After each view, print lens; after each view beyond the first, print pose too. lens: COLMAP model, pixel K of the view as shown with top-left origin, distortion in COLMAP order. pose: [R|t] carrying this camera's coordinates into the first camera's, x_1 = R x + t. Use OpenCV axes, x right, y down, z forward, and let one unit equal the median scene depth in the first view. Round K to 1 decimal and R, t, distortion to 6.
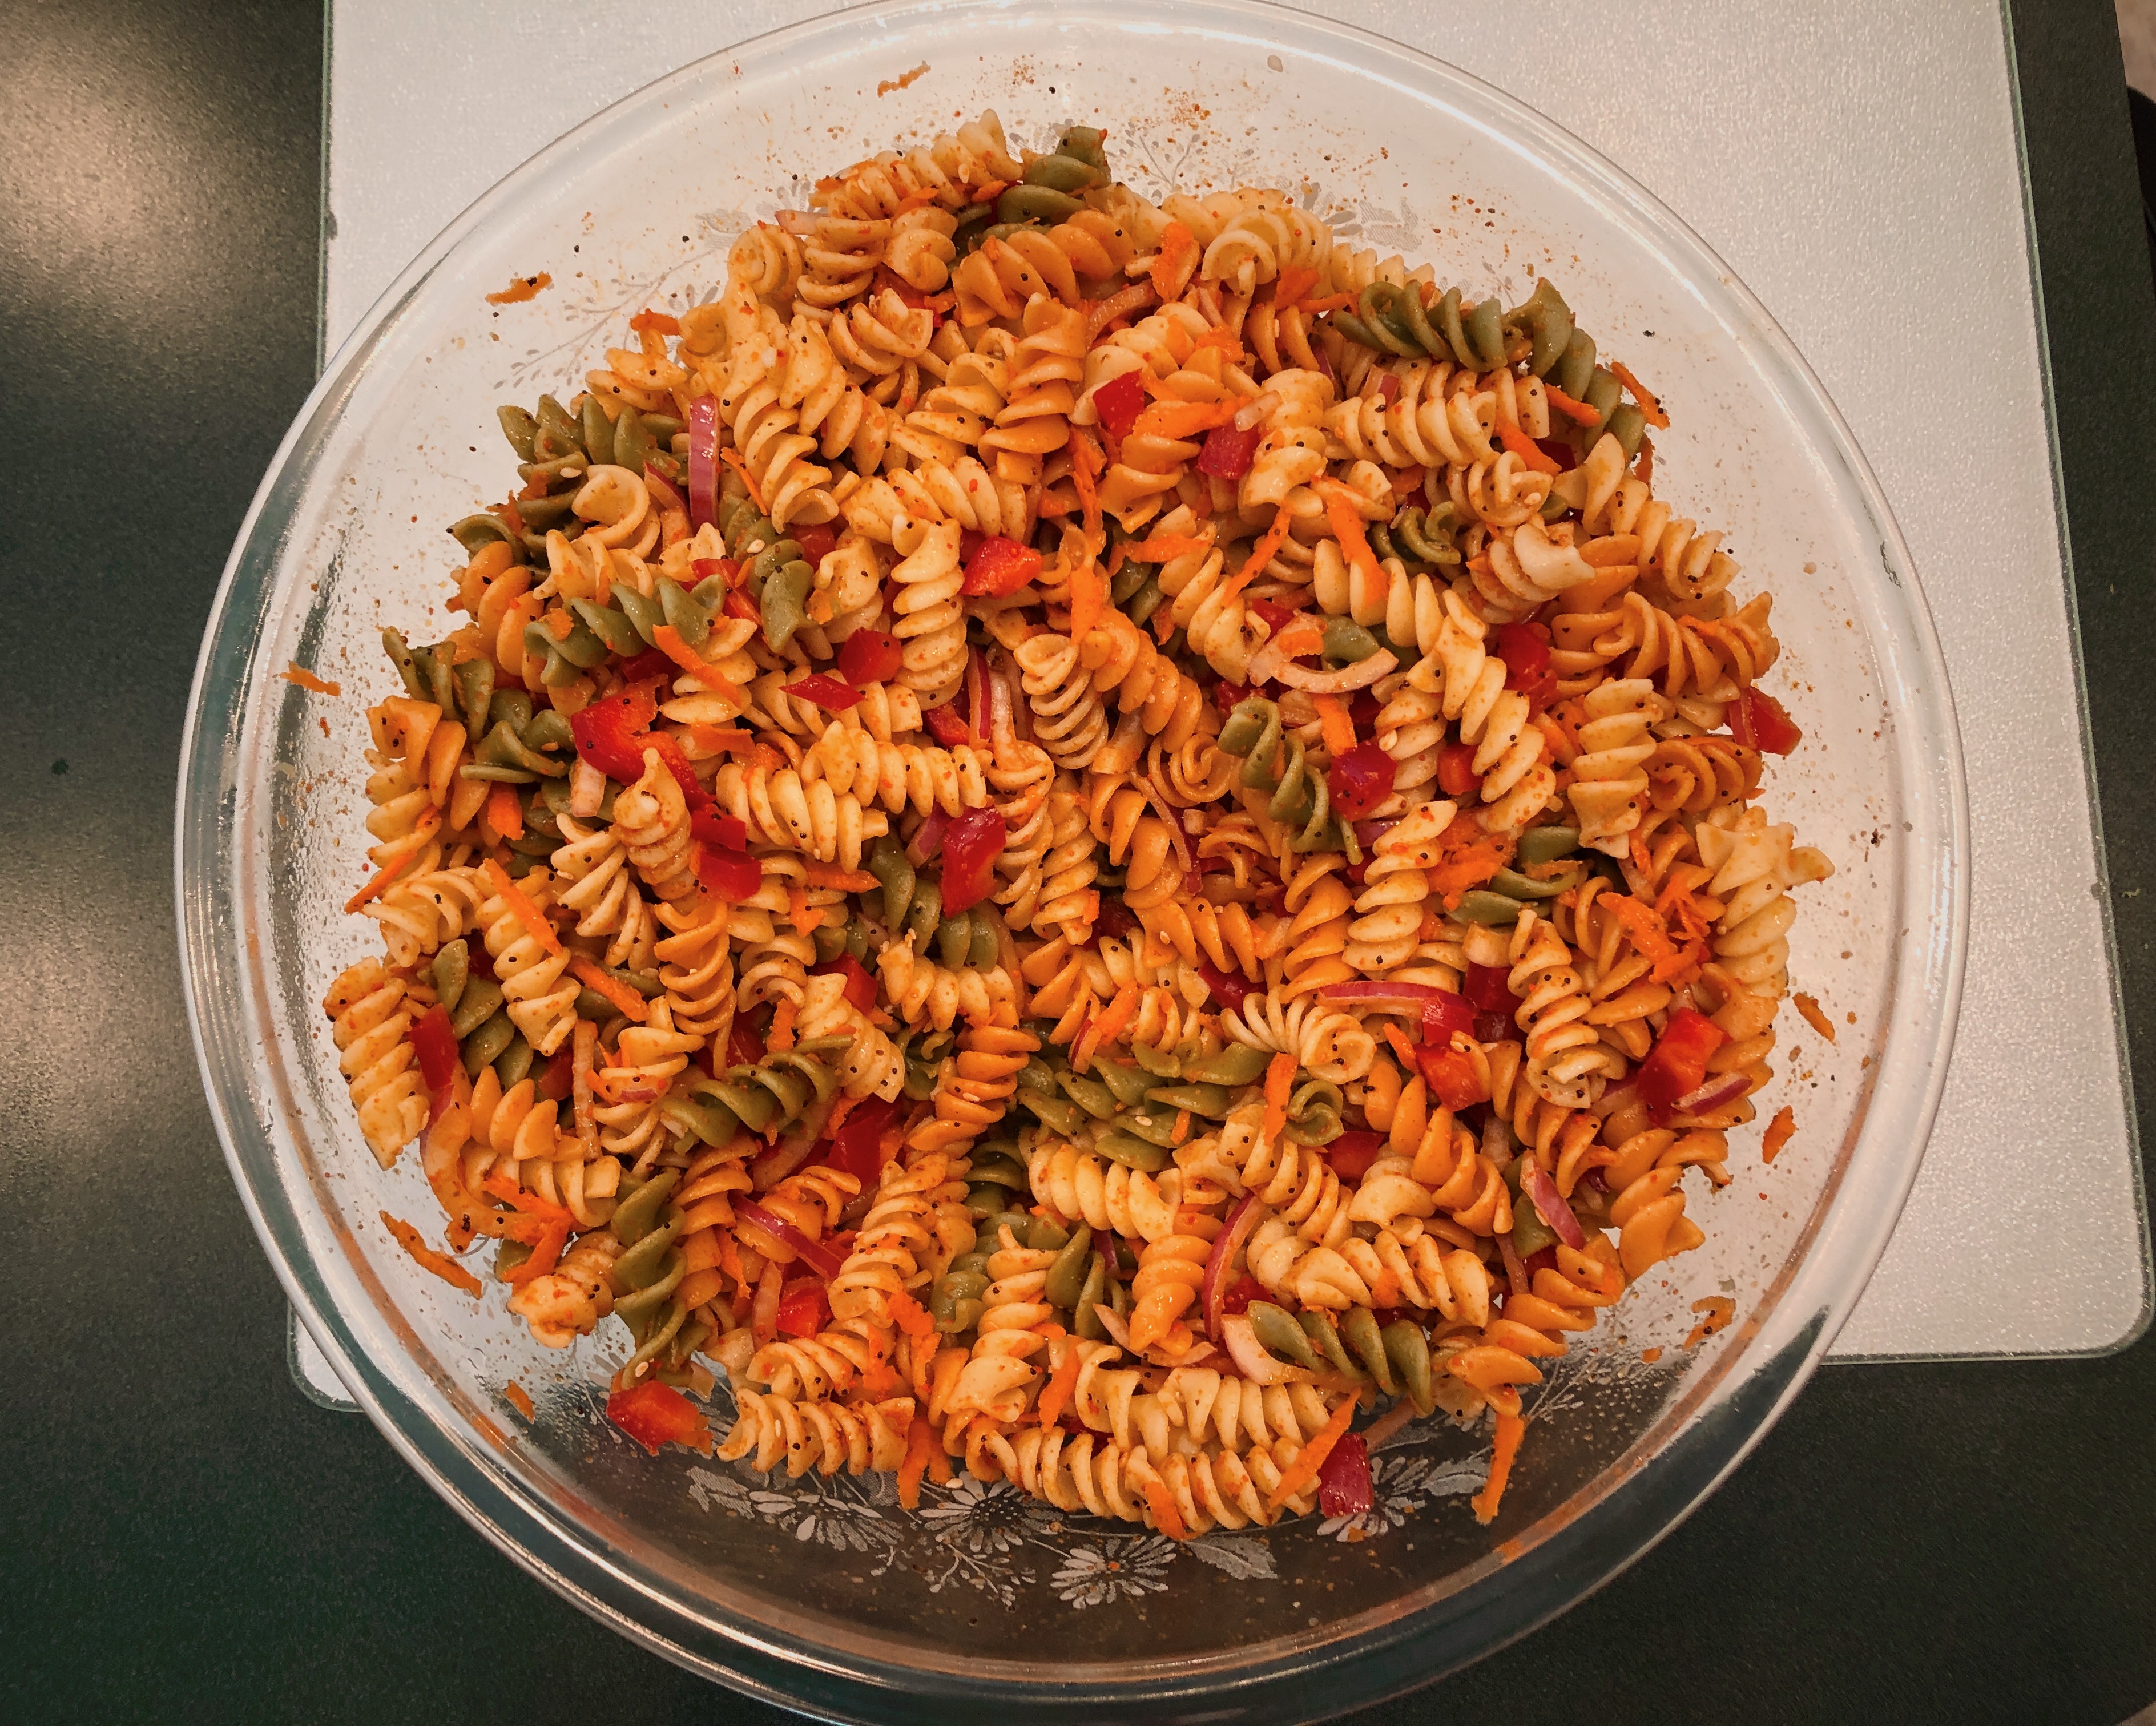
lens RADIAL K [[1781.4, 0, 1078.0], [0, 1781.4, 863.0], [0, 0, 1]] dist [0.108195, -0.000473]
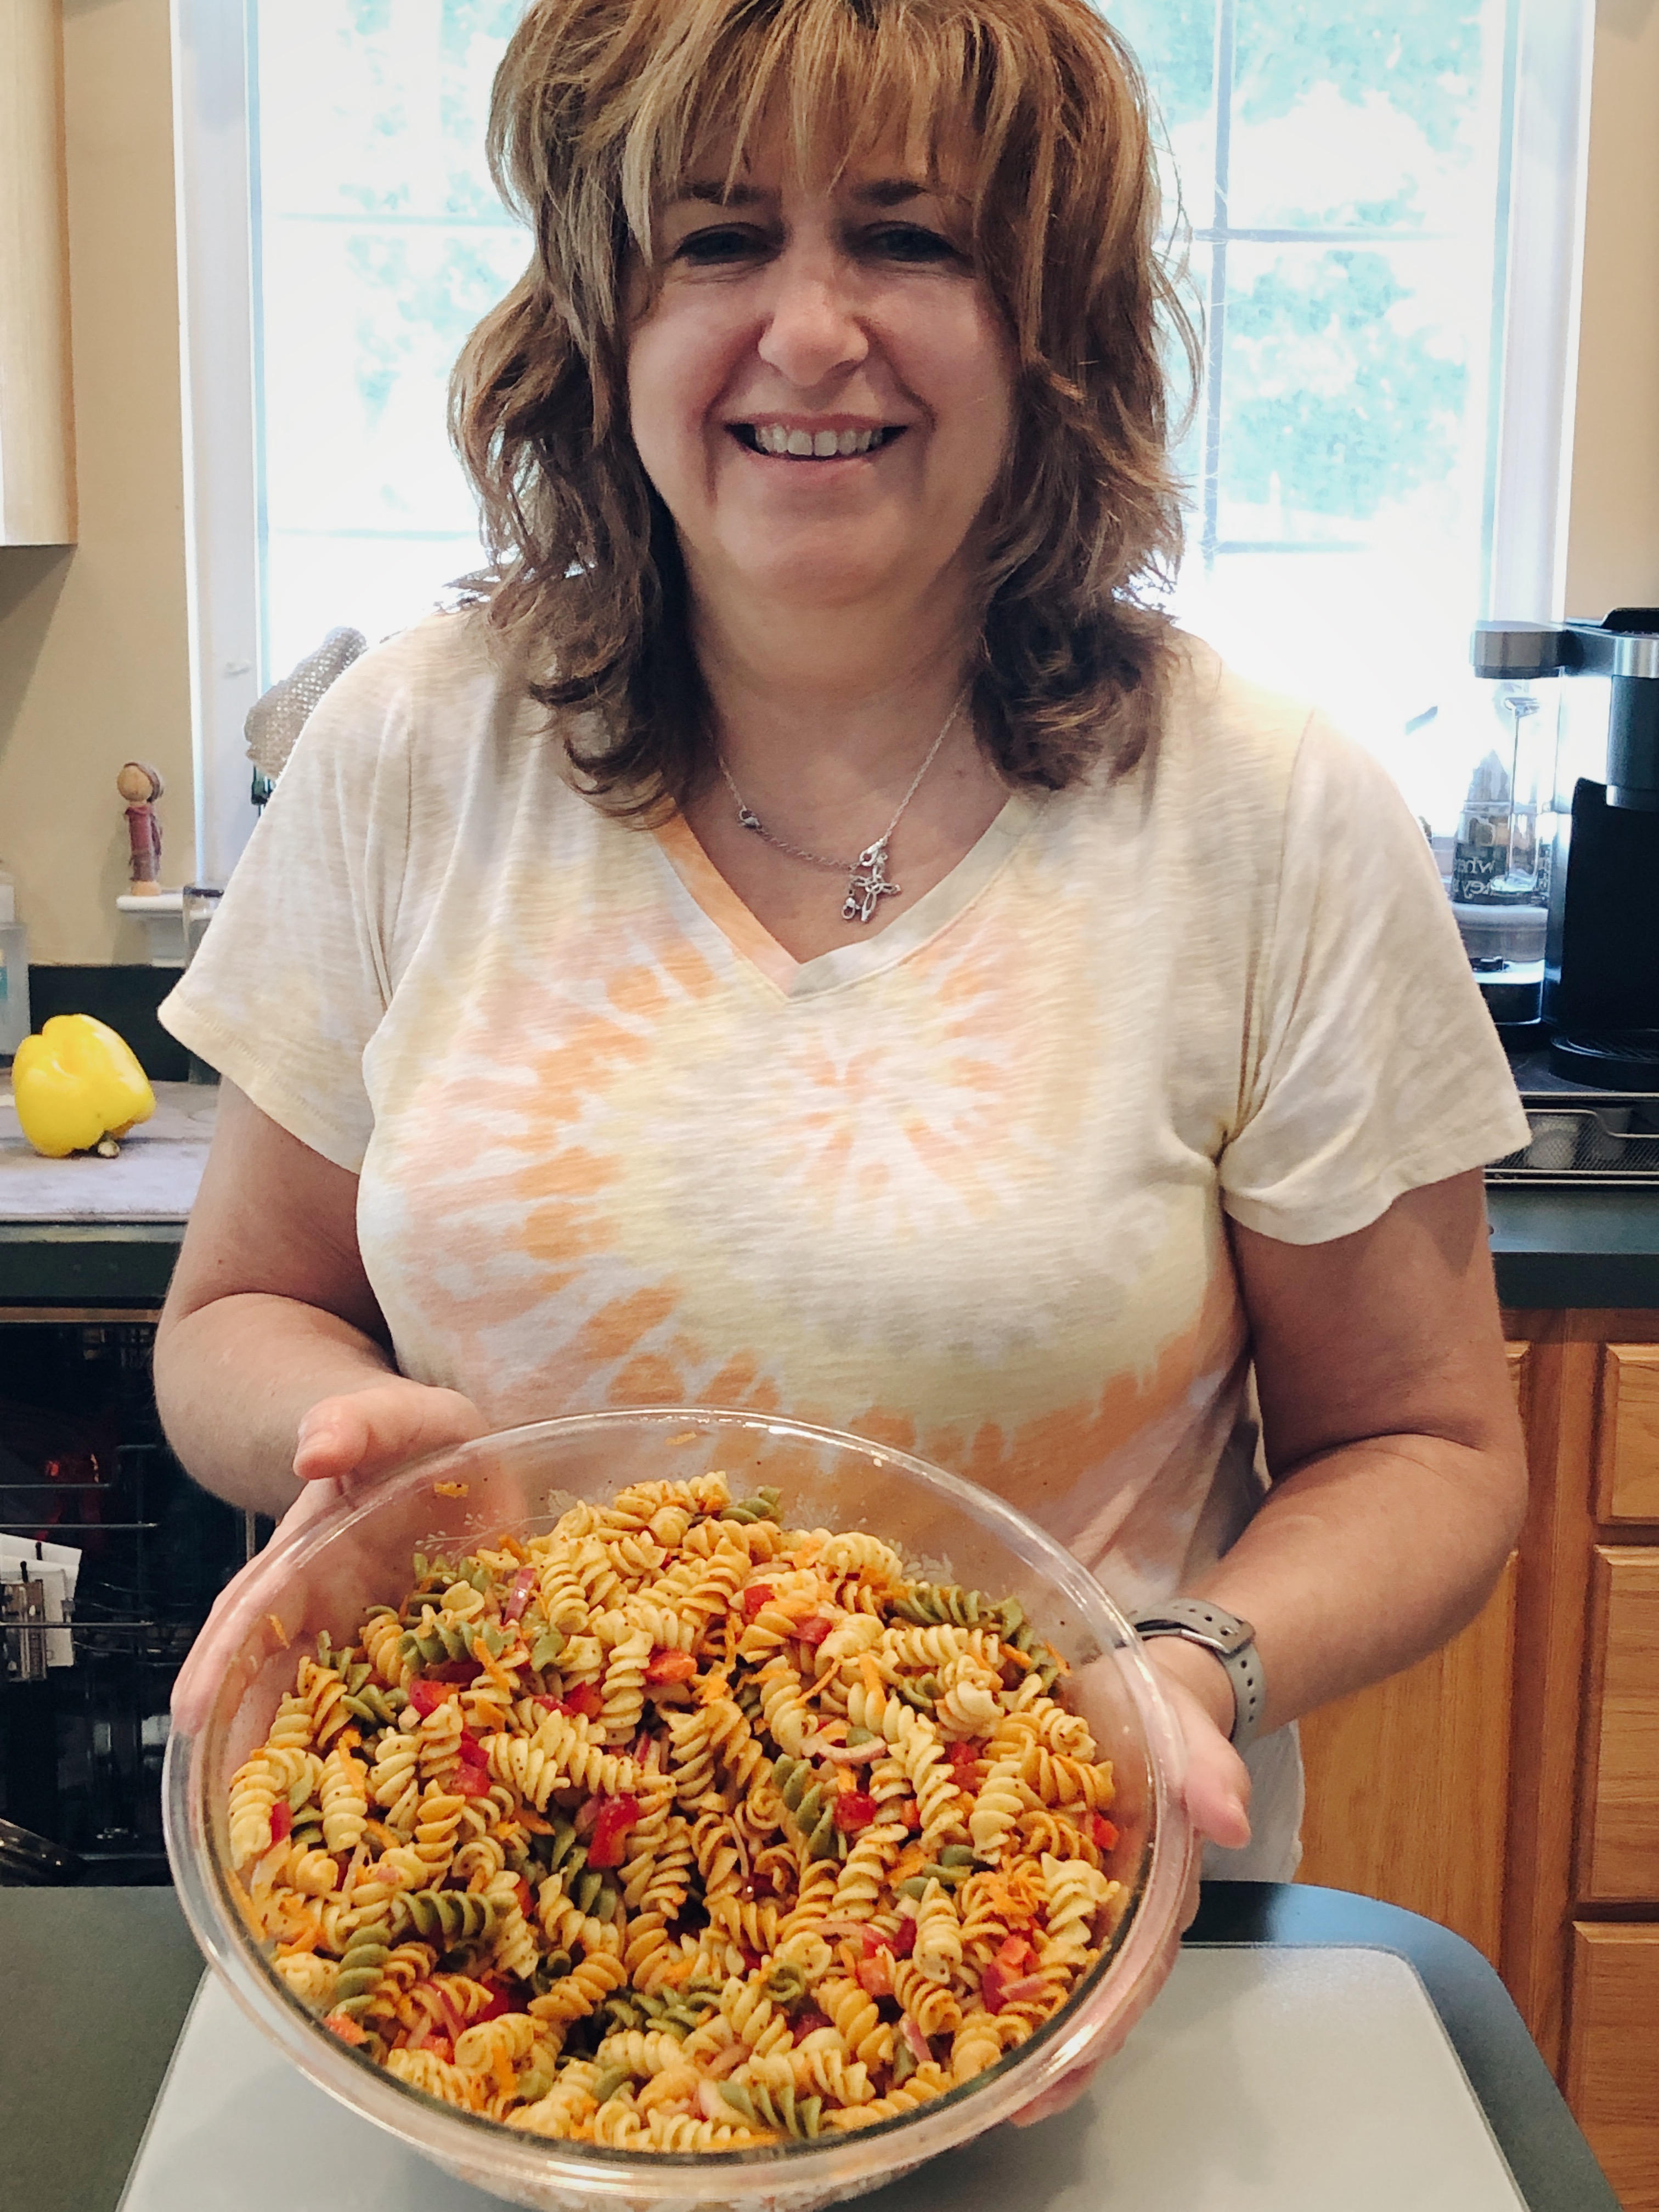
lens RADIAL K [[3153.7, 0, 829.5], [0, 3153.7, 1106.0], [0, 0, 1]] dist [-0.013309, -0.036901]
pose [[0.980920, 0.147791, -0.126304, 0.406764], [-0.193775, 0.690837, -0.696560, 1.534545], [-0.015690, 0.707744, 0.706294, -1.516631]]
